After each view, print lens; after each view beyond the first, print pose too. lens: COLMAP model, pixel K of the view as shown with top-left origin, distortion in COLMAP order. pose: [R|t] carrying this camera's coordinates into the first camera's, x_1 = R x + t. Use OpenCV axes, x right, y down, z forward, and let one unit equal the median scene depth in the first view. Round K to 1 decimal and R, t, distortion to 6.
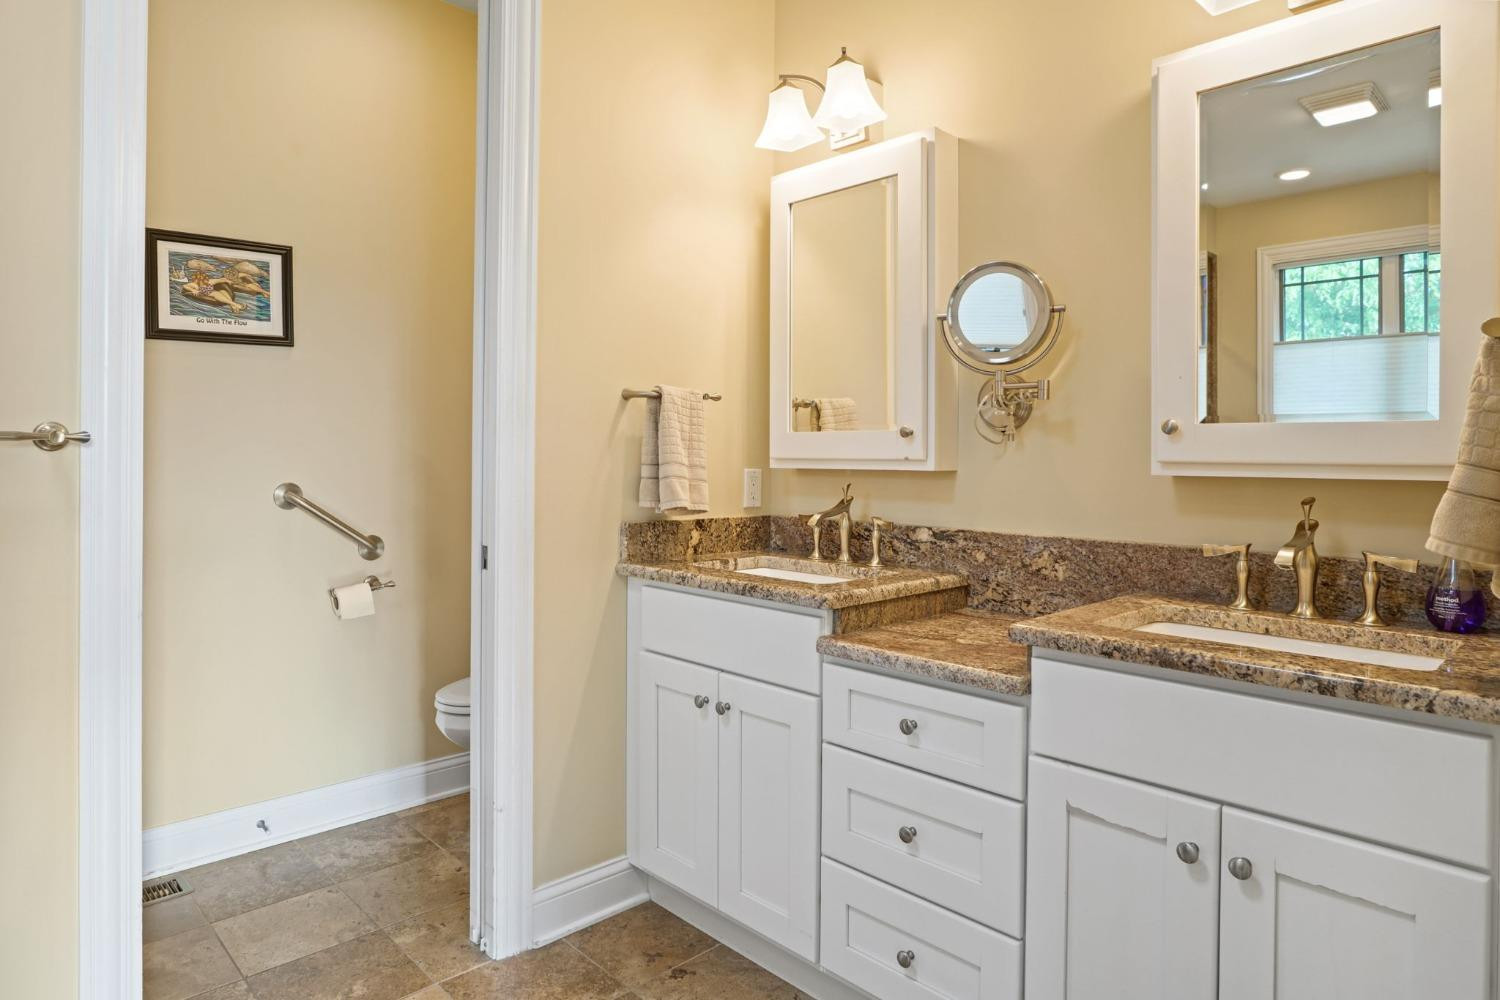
lens RADIAL K [[867.3, 0, 719.0], [0, 867.3, 458.1], [0, 0, 1]] dist [-0.034042, 0.016235]
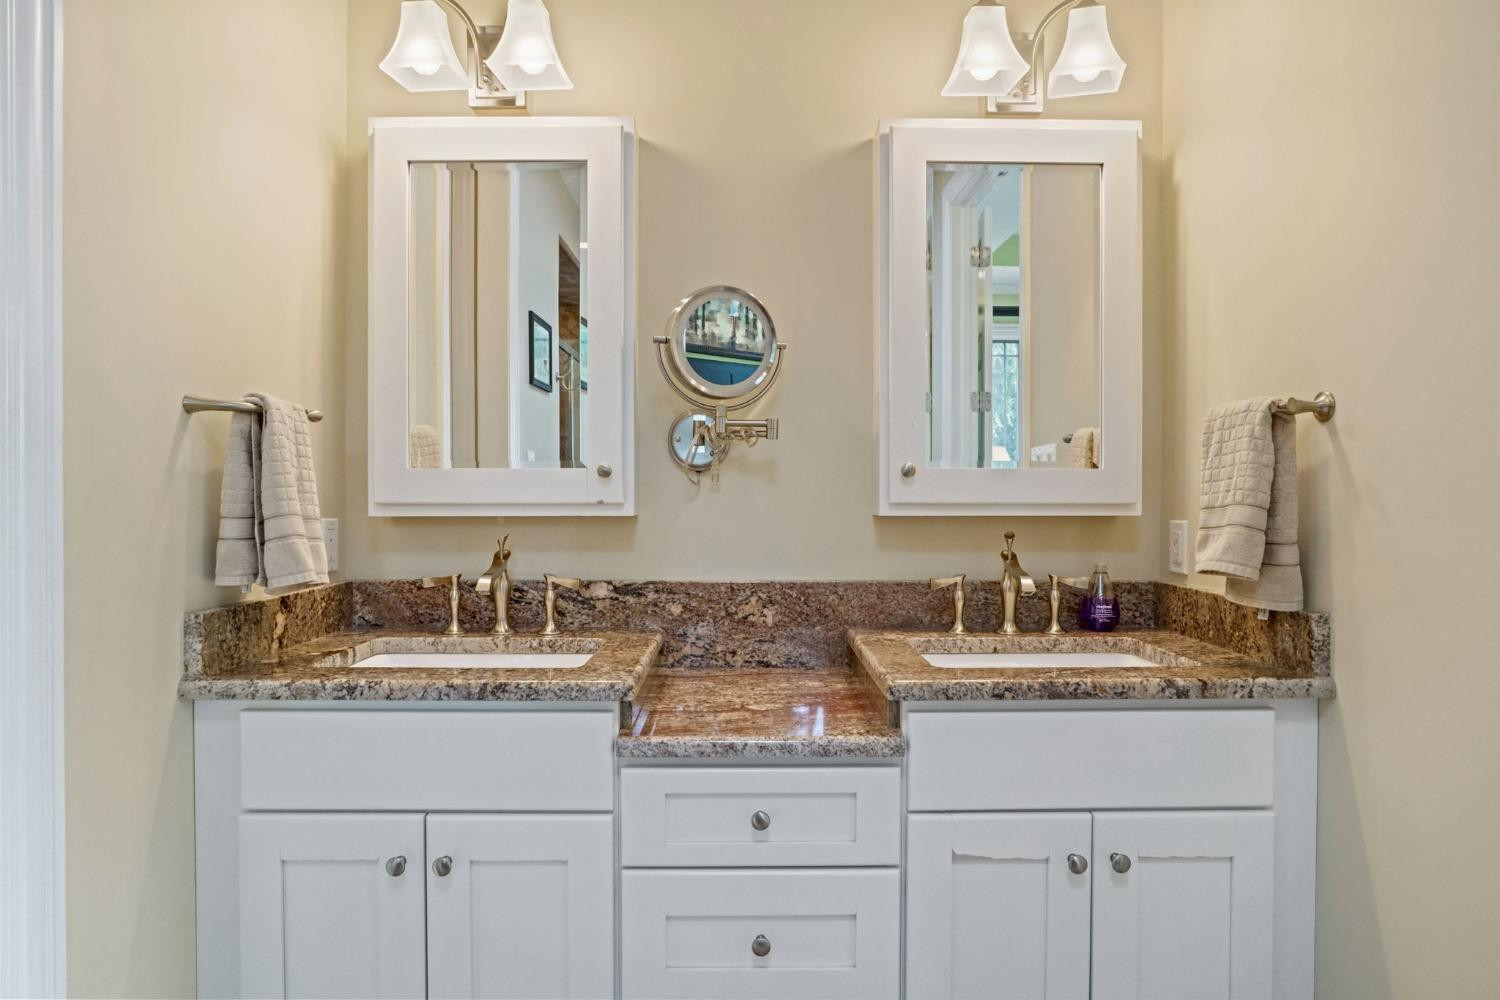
lens RADIAL K [[867.3, 0, 751.1], [0, 867.3, 500.2], [0, 0, 1]] dist [-0.034042, 0.016235]
pose [[0.680790, -0.014614, 0.732333, -0.350891], [0.007187, 0.999886, 0.013272, -0.013697], [-0.732444, -0.003772, 0.680817, 0.370770]]
